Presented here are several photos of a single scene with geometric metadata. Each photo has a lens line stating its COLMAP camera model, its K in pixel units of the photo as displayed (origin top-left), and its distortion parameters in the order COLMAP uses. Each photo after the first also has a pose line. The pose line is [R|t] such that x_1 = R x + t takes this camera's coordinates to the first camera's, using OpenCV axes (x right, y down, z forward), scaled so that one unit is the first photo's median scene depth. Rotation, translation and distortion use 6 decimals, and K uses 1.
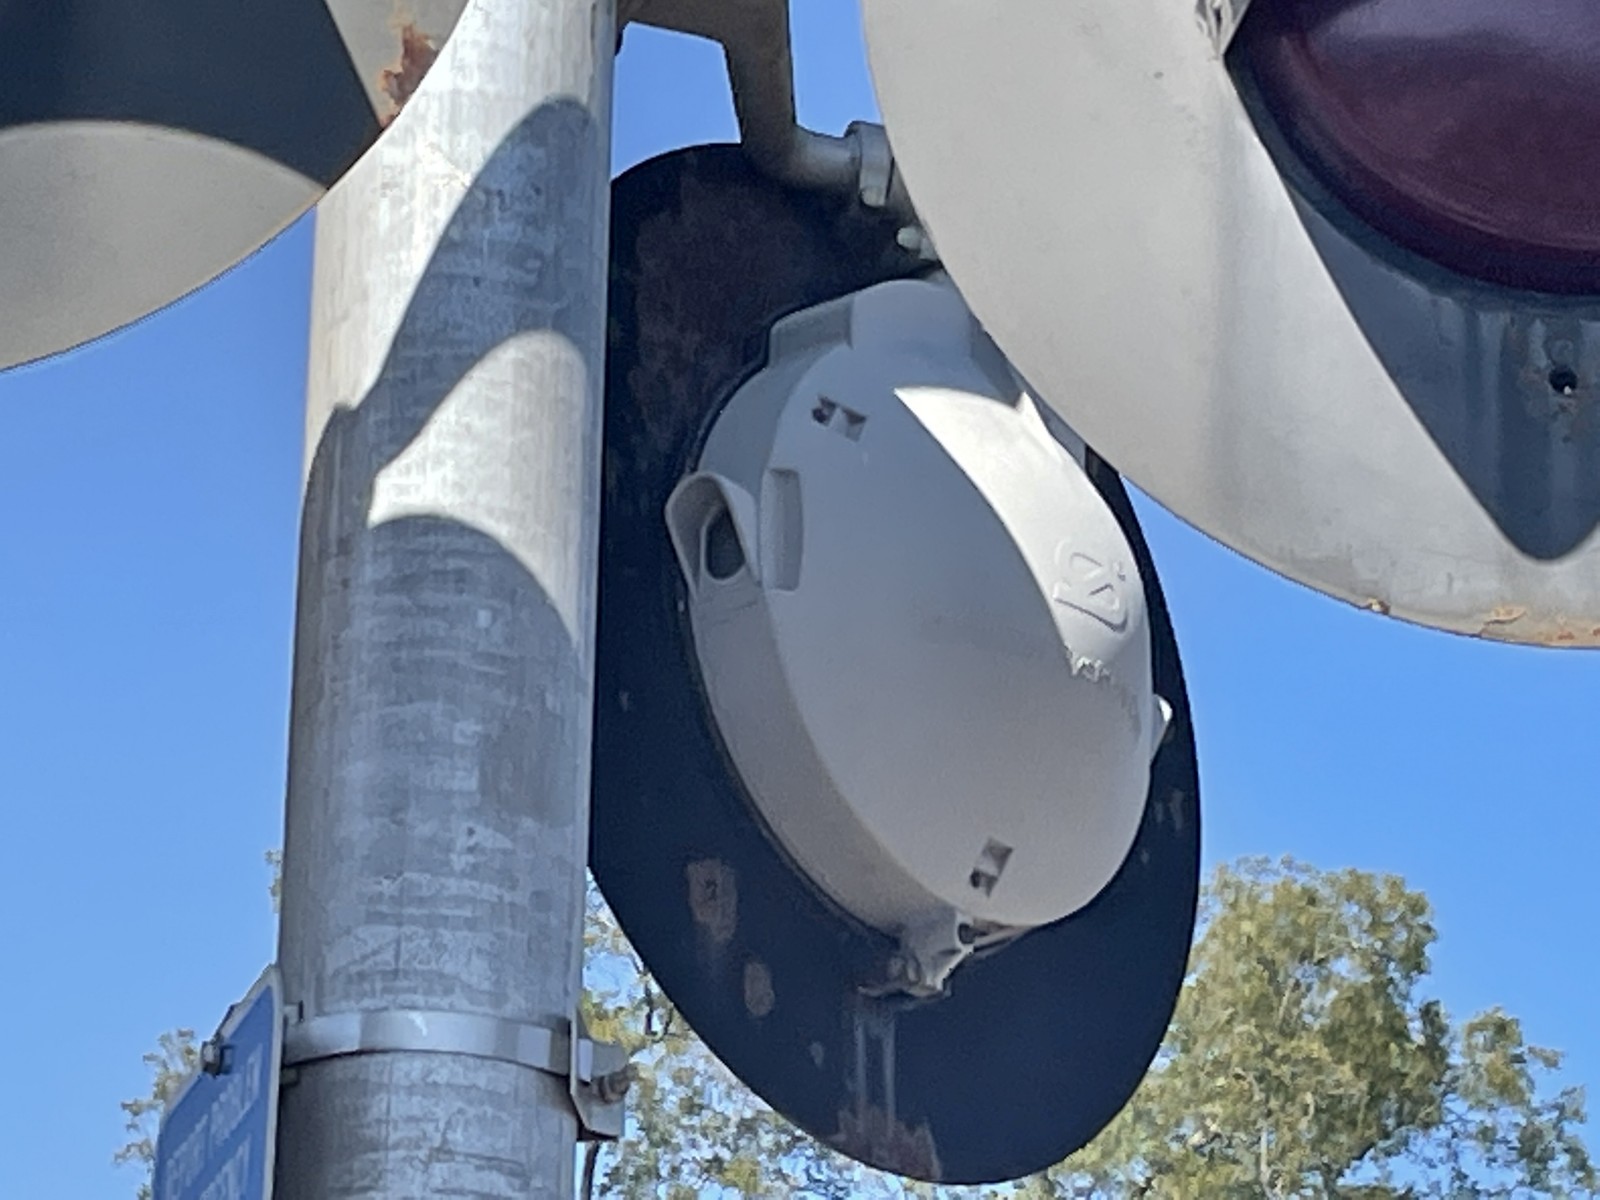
lens RADIAL K [[6177.0, 0, 800.9], [0, 6177.0, 607.1], [0, 0, 1]] dist [0.203446, 0.000000]
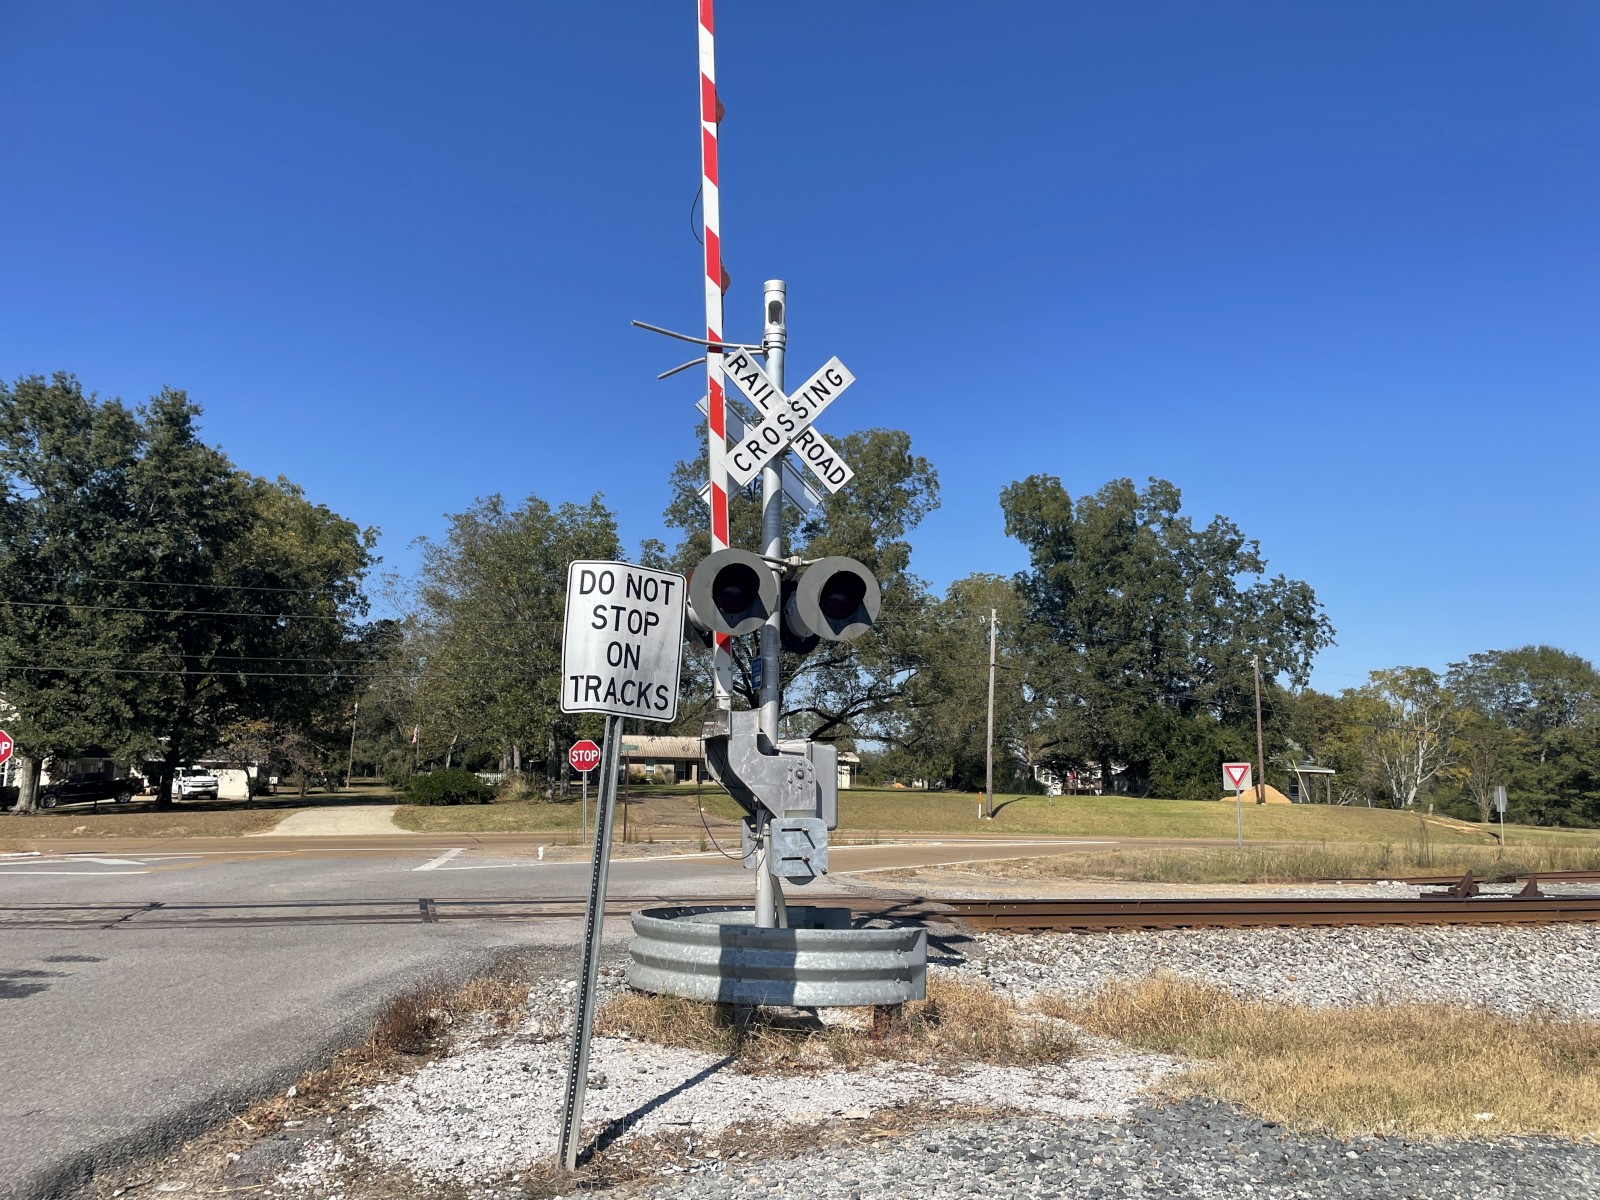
lens RADIAL K [[1222.6, 0, 821.8], [0, 1222.6, 610.4], [0, 0, 1]] dist [0.096338, -0.121626]
pose [[0.999734, -0.006502, 0.022133, 0.010045], [0.001780, 0.978336, 0.207013, -0.658752], [-0.022999, -0.206919, 0.978088, -1.939956]]
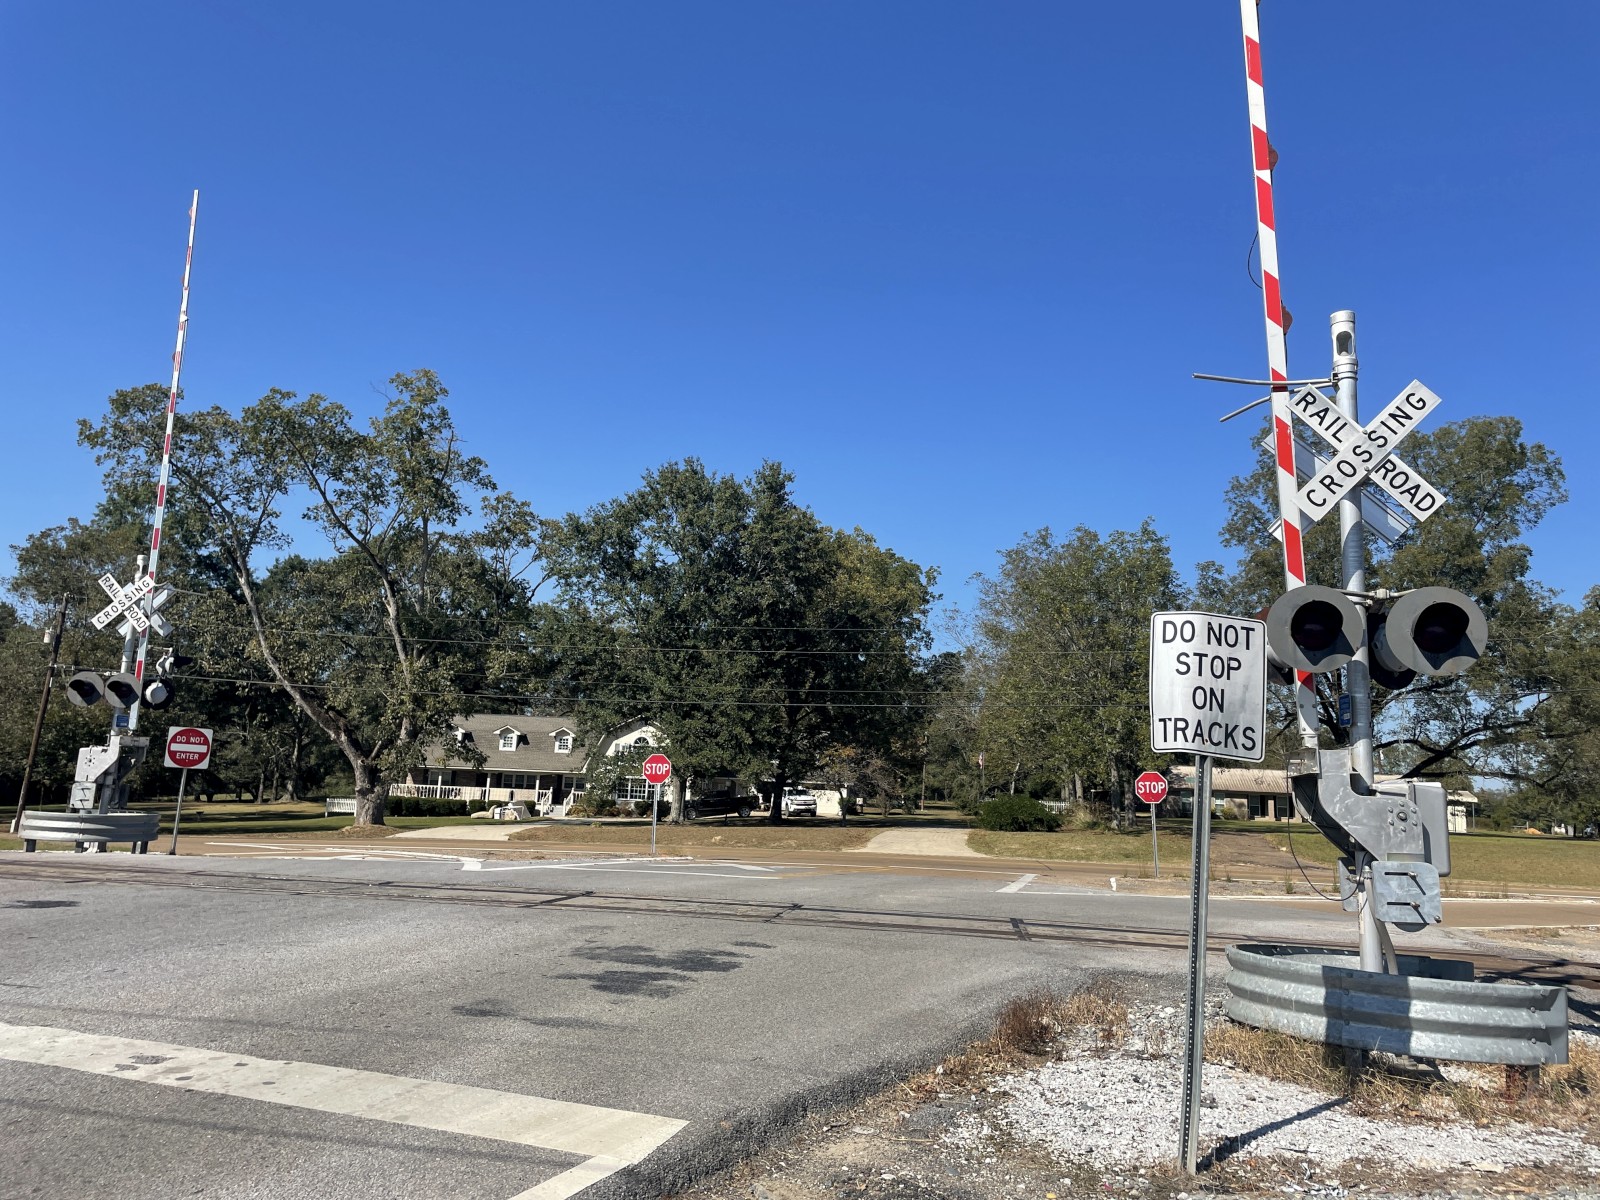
lens RADIAL K [[1222.6, 0, 776.1], [0, 1222.6, 584.3], [0, 0, 1]] dist [0.096338, -0.121626]
pose [[0.898031, -0.061873, -0.435560, 0.006273], [0.131770, 0.982436, 0.132122, -0.762372], [0.419735, -0.176044, 0.890411, -2.217634]]
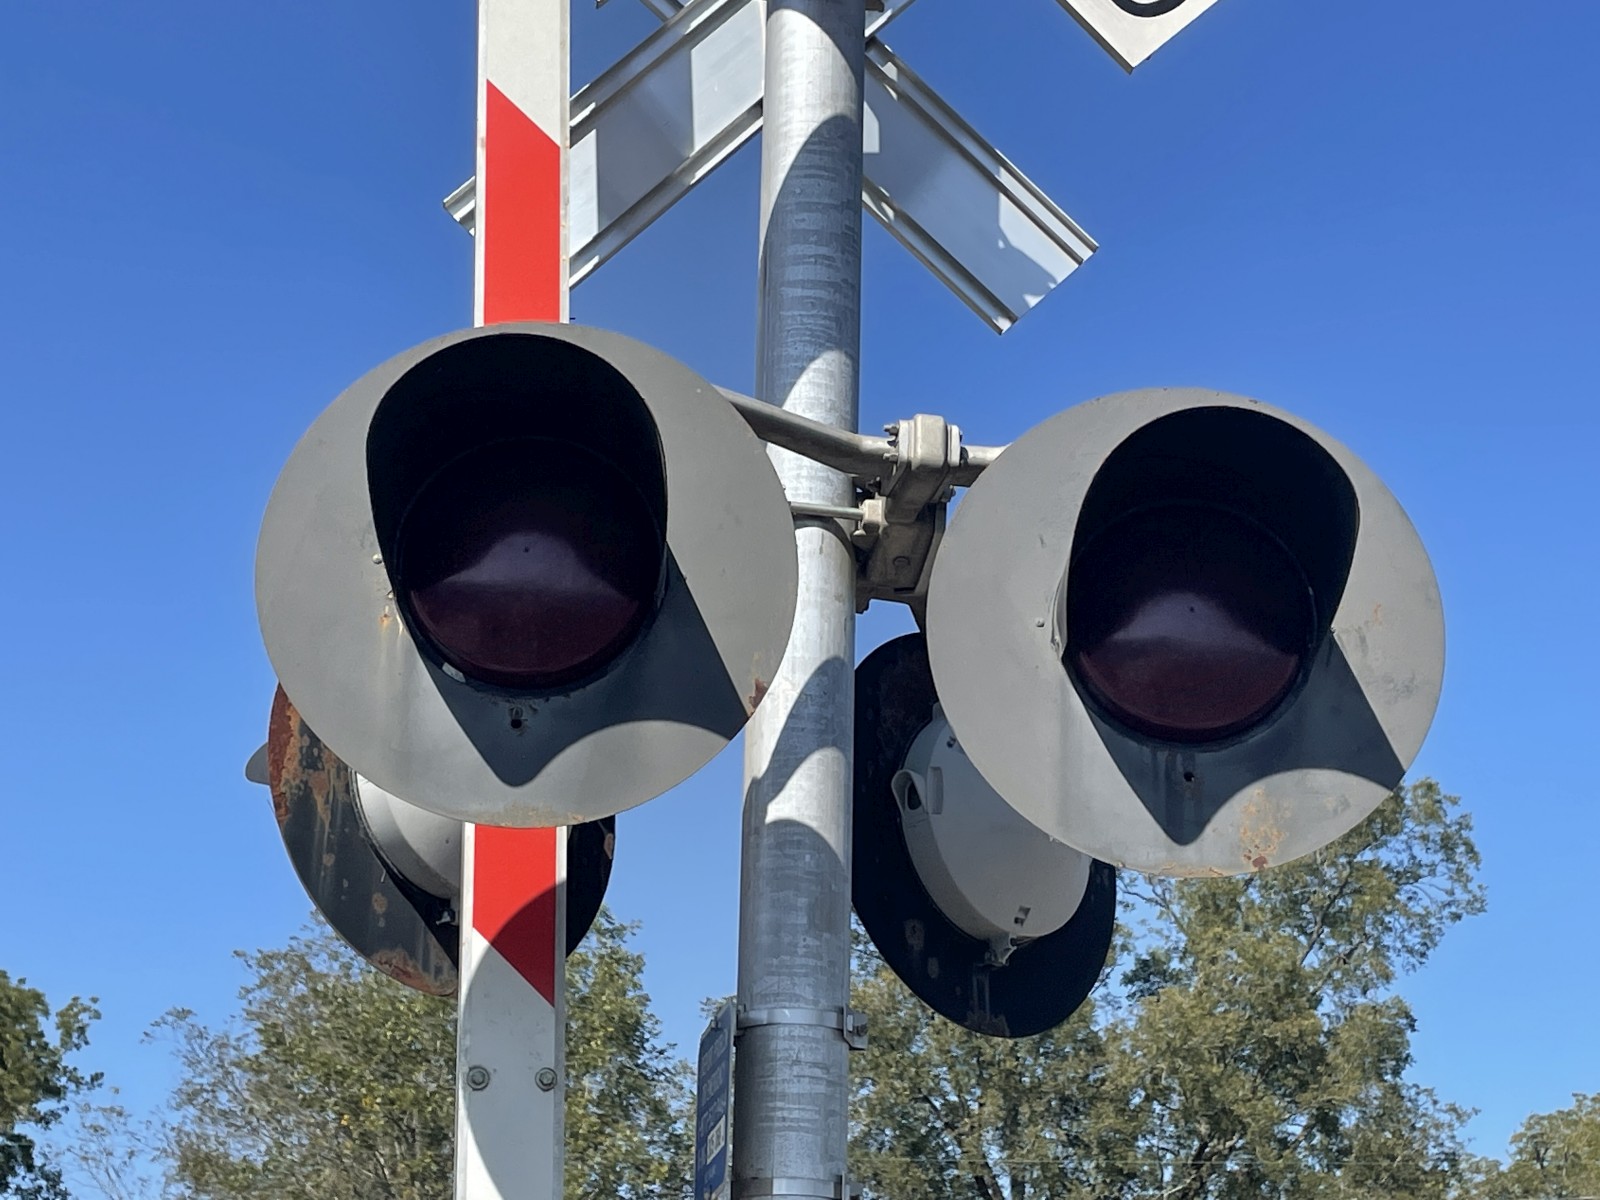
lens RADIAL K [[2907.4, 0, 803.7], [0, 2907.4, 550.3], [0, 0, 1]] dist [0.088388, 0.000000]
pose [[0.994294, -0.039564, -0.099068, 0.078507], [0.038128, 0.999139, -0.016346, -0.111957], [0.099629, 0.012475, 0.994946, -0.272761]]
